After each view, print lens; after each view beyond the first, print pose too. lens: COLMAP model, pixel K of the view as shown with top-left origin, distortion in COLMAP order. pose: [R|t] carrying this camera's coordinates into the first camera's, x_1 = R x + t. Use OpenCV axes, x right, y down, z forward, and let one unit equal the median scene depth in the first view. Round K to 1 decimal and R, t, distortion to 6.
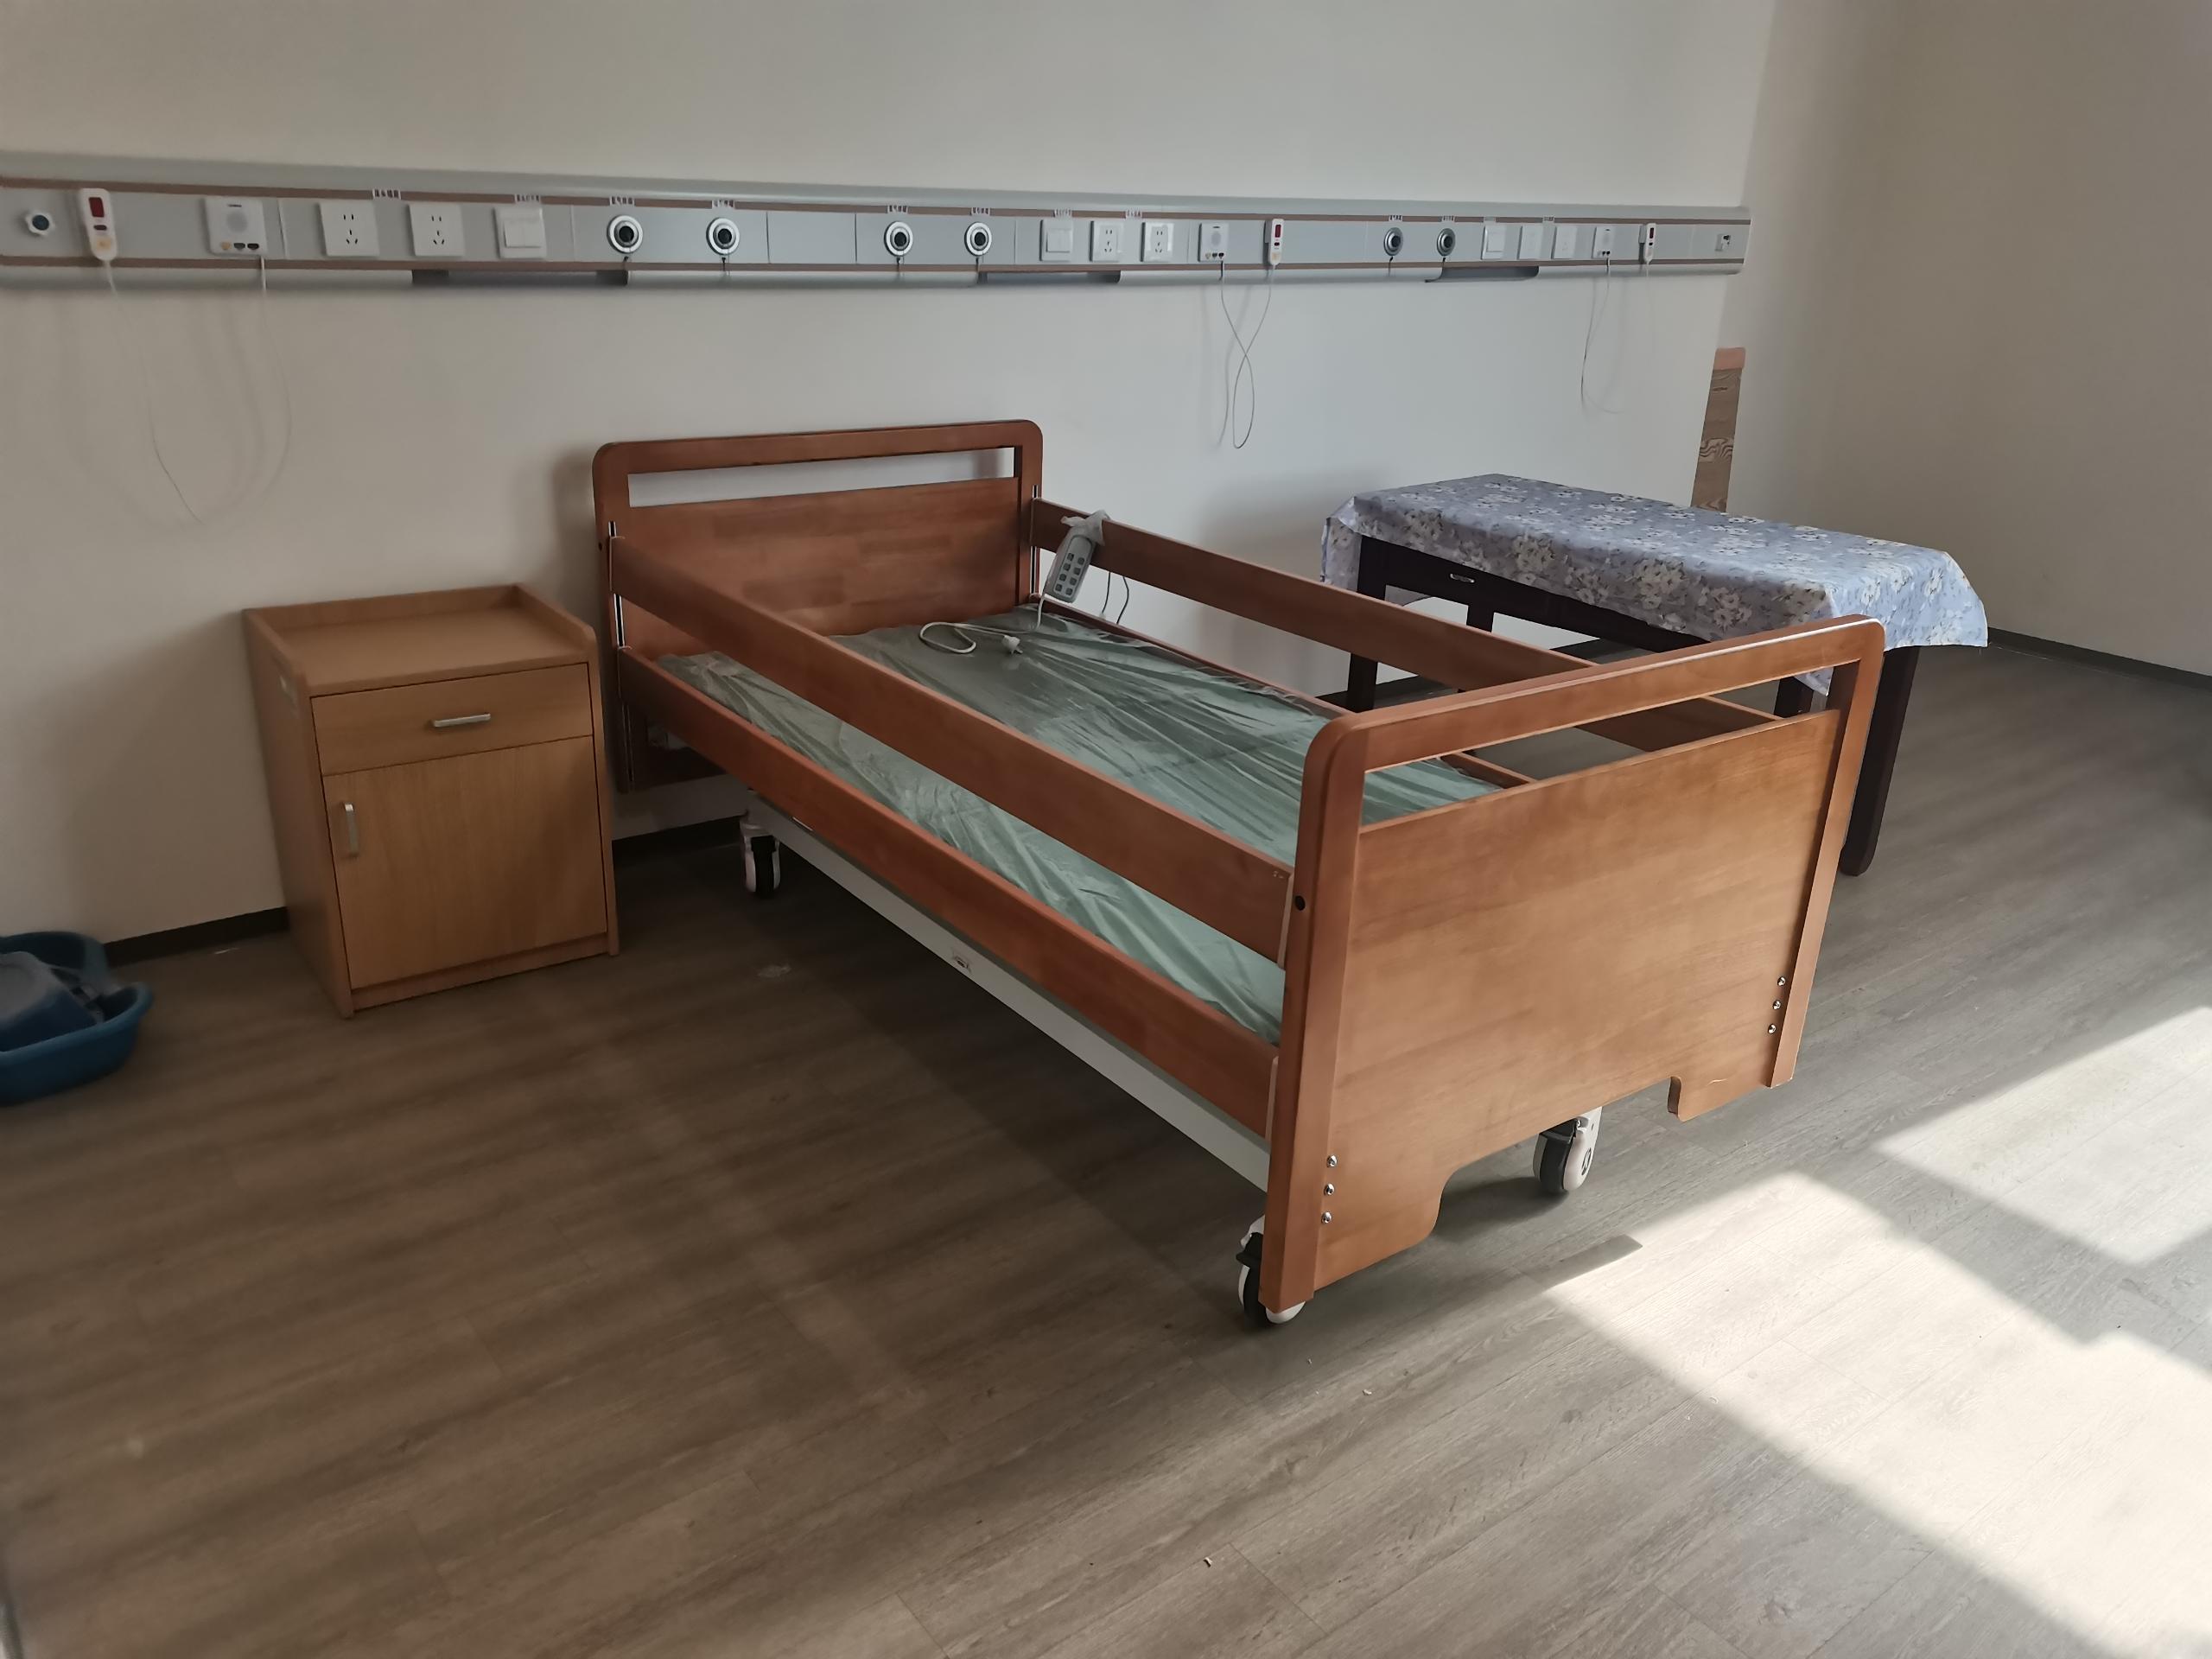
lens RADIAL K [[1692.9, 0, 1106.0], [0, 1692.9, 829.5], [0, 0, 1]] dist [0.040361, -0.004433]
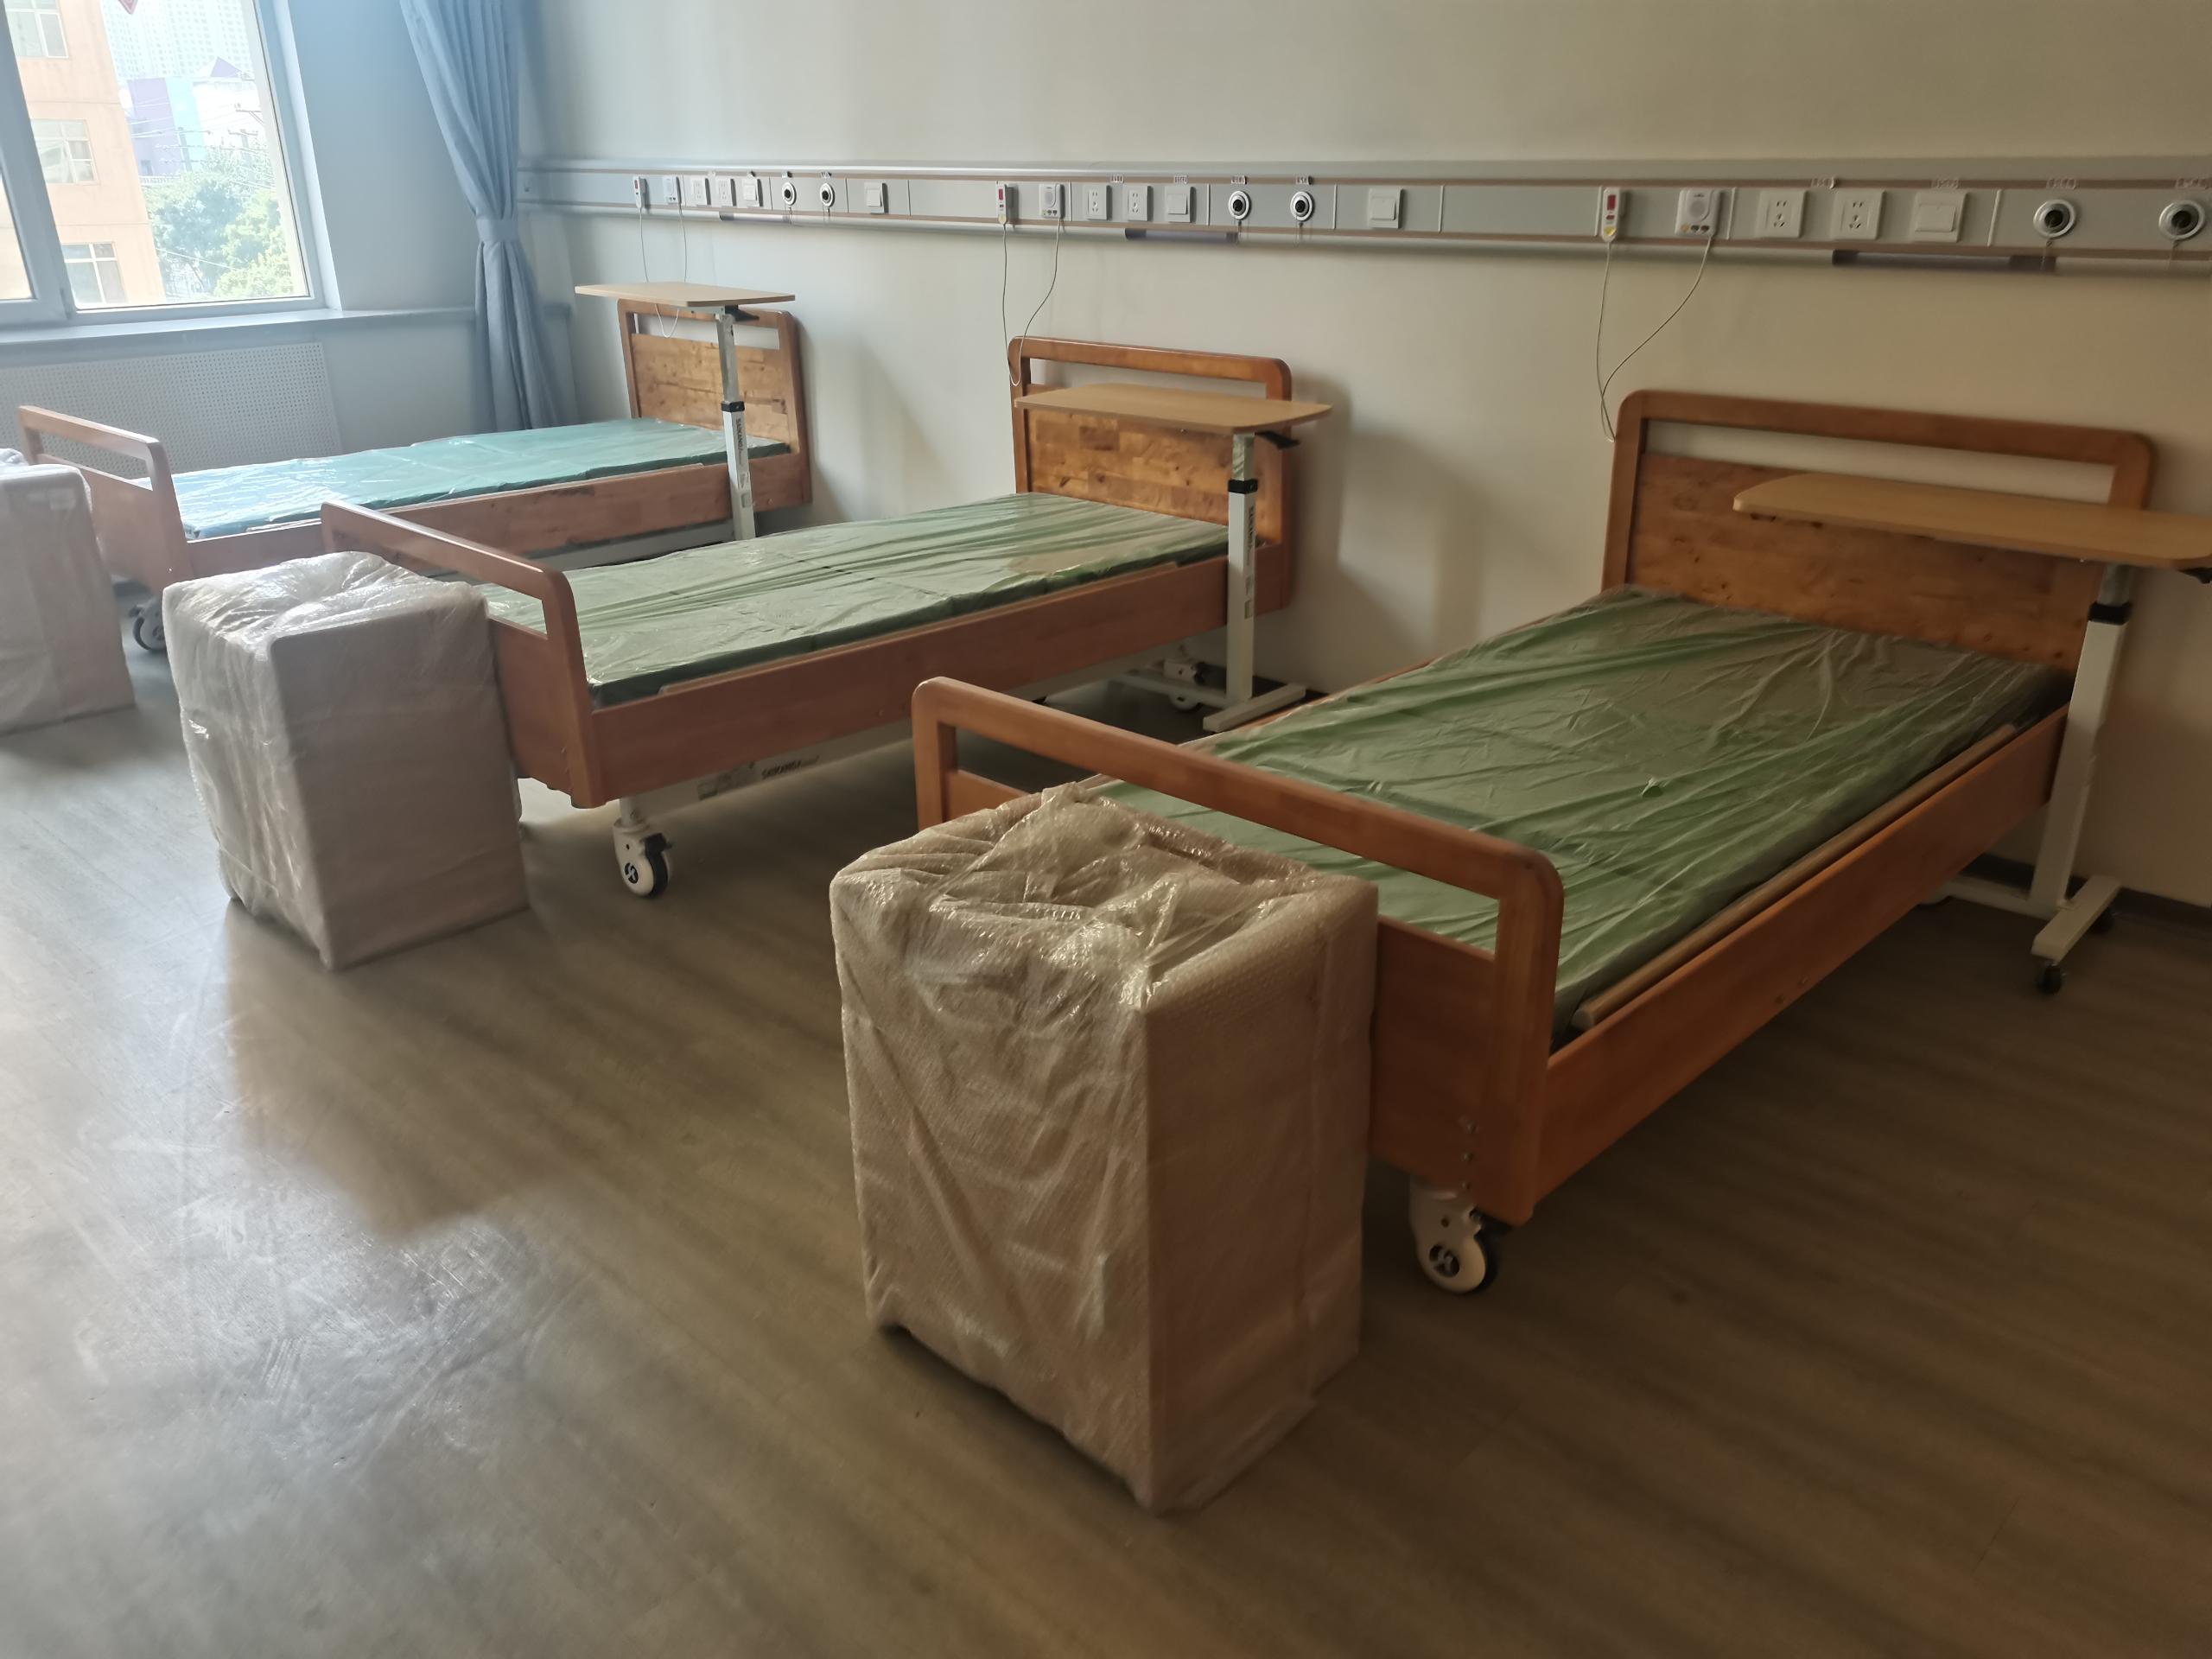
lens RADIAL K [[1692.9, 0, 1106.0], [0, 1692.9, 829.5], [0, 0, 1]] dist [0.040361, -0.004433]
pose [[0.176705, 0.337751, -0.924499, 1.031184], [-0.341751, 0.901897, 0.264173, -0.220164], [0.923028, 0.269268, 0.274797, 0.657690]]
